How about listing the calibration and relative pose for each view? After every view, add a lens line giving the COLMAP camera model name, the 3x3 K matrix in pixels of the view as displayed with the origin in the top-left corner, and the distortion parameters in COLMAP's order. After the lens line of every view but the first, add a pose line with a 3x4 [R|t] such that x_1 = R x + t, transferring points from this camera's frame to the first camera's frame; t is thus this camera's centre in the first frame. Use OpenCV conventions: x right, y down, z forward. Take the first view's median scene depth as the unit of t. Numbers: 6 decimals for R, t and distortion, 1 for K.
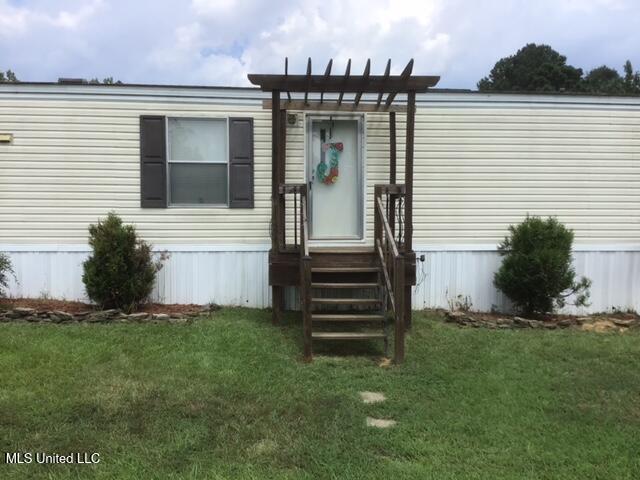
lens RADIAL K [[580.5, 0, 323.4], [0, 580.5, 237.4], [0, 0, 1]] dist [0.123772, -0.251185]
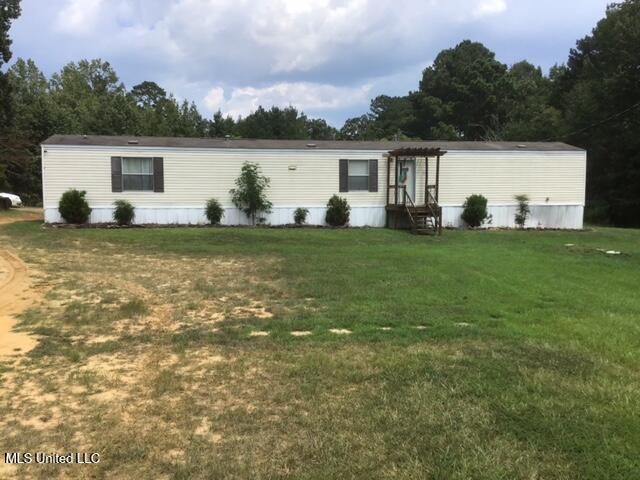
lens RADIAL K [[580.6, 0, 320.0], [0, 580.6, 240.0], [0, 0, 1]] dist [0.133482, -0.279017]
pose [[0.994796, -0.014501, 0.100851, -0.680324], [0.007893, 0.997813, 0.065622, -0.004302], [-0.101582, -0.064485, 0.992735, -1.766983]]
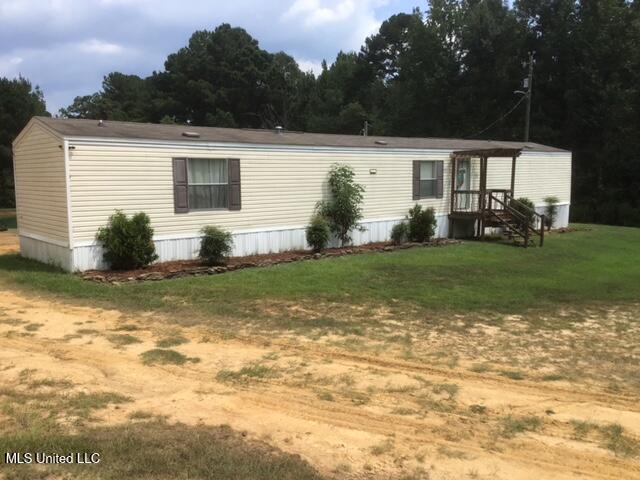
lens RADIAL K [[580.6, 0, 320.0], [0, 580.6, 240.0], [0, 0, 1]] dist [0.133482, -0.279017]
pose [[0.803425, -0.079559, 0.590067, -1.979774], [0.024714, 0.994634, 0.100456, -0.132105], [-0.594893, -0.066126, 0.801081, -0.659658]]
